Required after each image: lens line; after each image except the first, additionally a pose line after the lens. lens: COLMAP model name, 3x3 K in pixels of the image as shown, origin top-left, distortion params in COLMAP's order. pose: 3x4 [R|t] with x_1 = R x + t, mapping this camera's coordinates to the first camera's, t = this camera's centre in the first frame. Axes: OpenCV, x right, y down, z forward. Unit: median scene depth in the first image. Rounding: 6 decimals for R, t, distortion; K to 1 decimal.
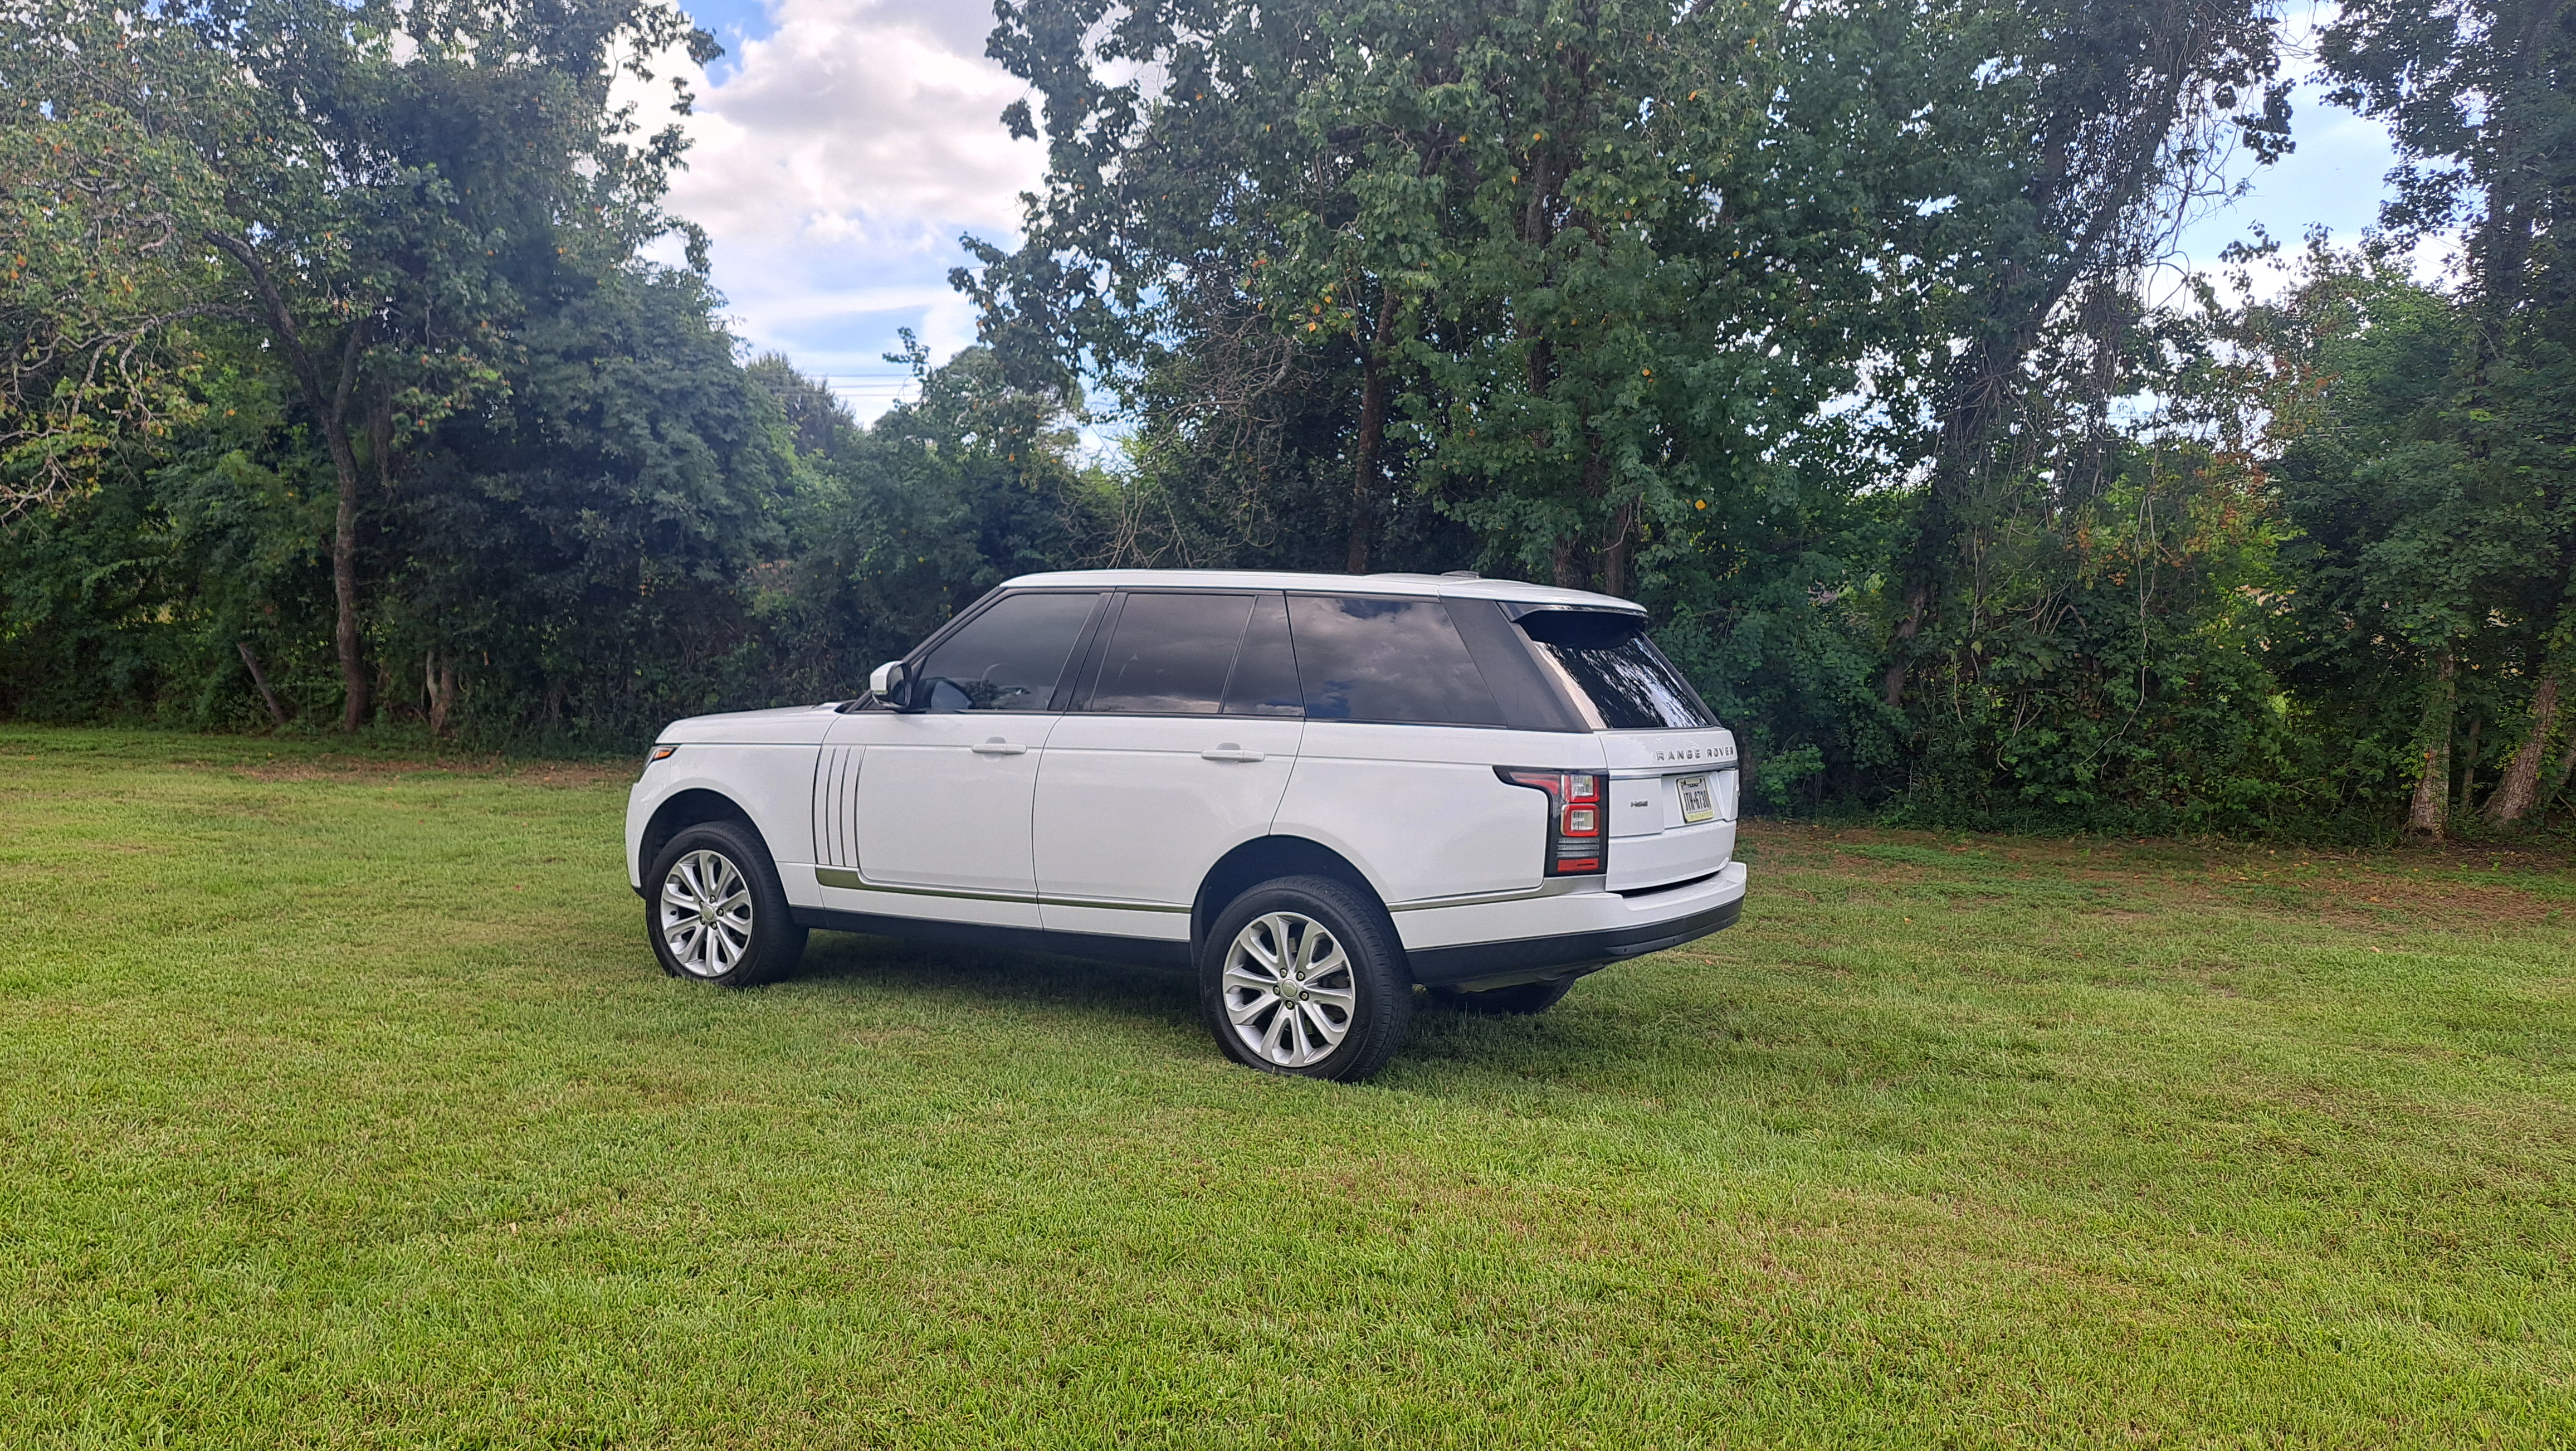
lens RADIAL K [[1855.4, 0, 1309.8], [0, 1855.4, 736.0], [0, 0, 1]] dist [0.056183, -0.065477]
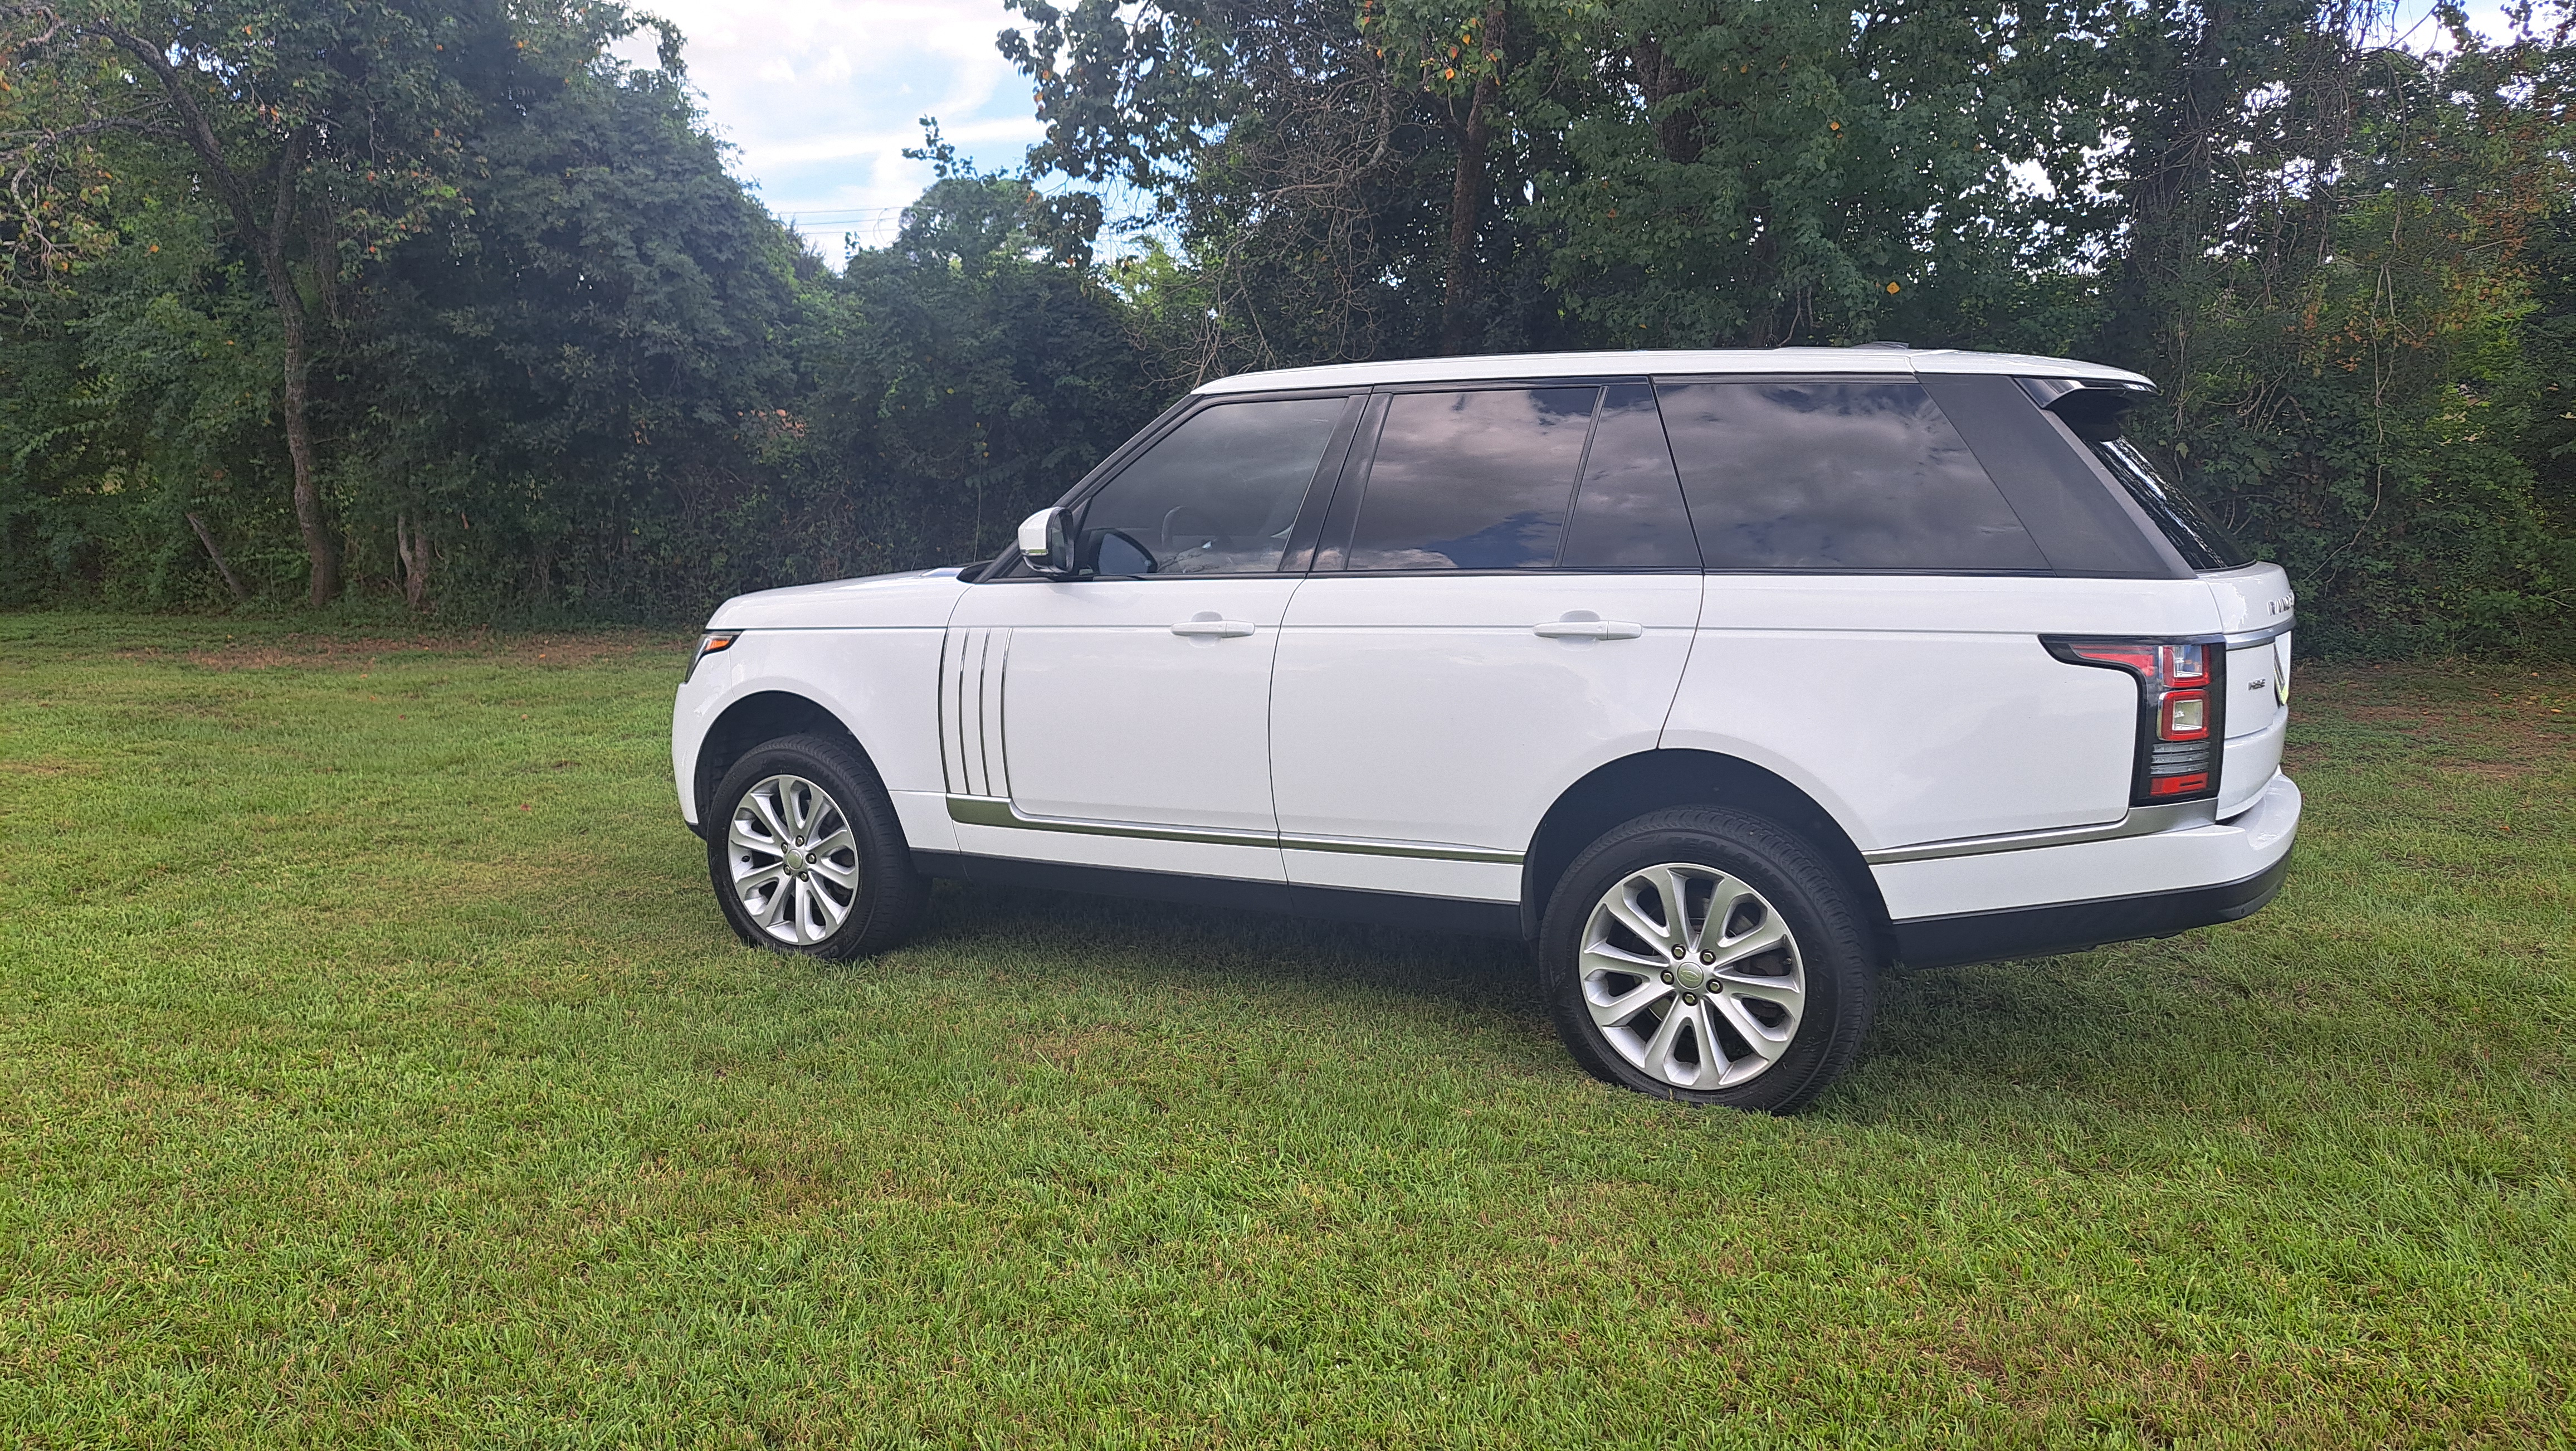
lens RADIAL K [[1855.4, 0, 1286.3], [0, 1855.4, 701.9], [0, 0, 1]] dist [0.056183, -0.065477]
pose [[0.999431, -0.033442, -0.004370, -0.068717], [0.033666, 0.997003, 0.069647, -0.006466], [0.002028, -0.069754, 0.997562, 0.151721]]
